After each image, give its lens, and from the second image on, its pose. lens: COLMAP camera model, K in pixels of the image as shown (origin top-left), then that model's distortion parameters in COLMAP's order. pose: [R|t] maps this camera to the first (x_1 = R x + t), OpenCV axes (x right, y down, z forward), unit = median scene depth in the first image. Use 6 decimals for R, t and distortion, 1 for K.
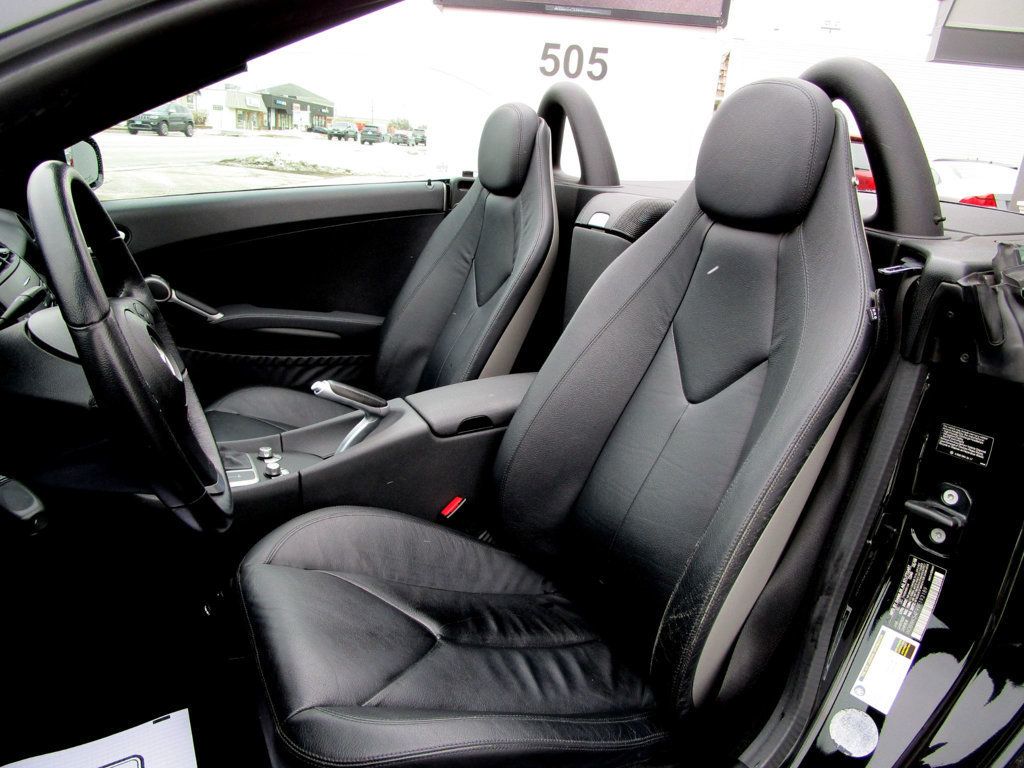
lens RADIAL K [[737.2, 0, 520.6], [0, 737.2, 373.7], [0, 0, 1]] dist [-0.035950, 0.017048]
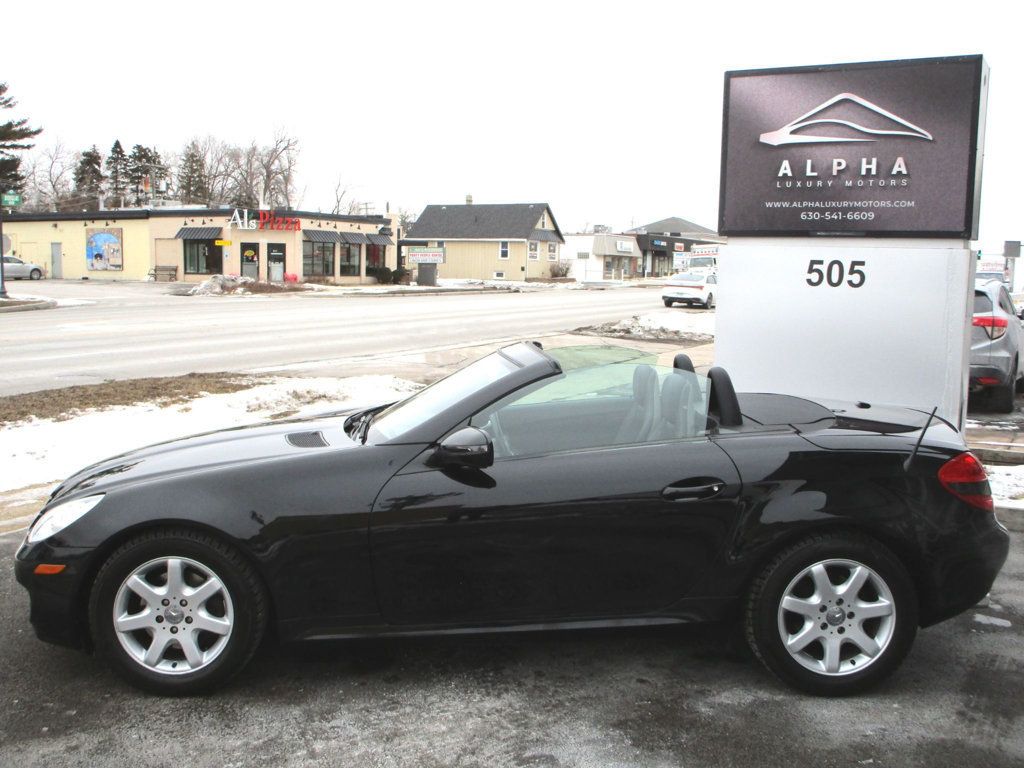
lens RADIAL K [[1039.5, 0, 543.1], [0, 1039.5, 393.1], [0, 0, 1]] dist [-0.030197, 0.000000]
pose [[0.914364, -0.004953, -0.404863, 0.071702], [-0.076132, 0.979986, -0.183930, 0.024461], [0.397671, 0.199002, 0.895687, -0.147010]]
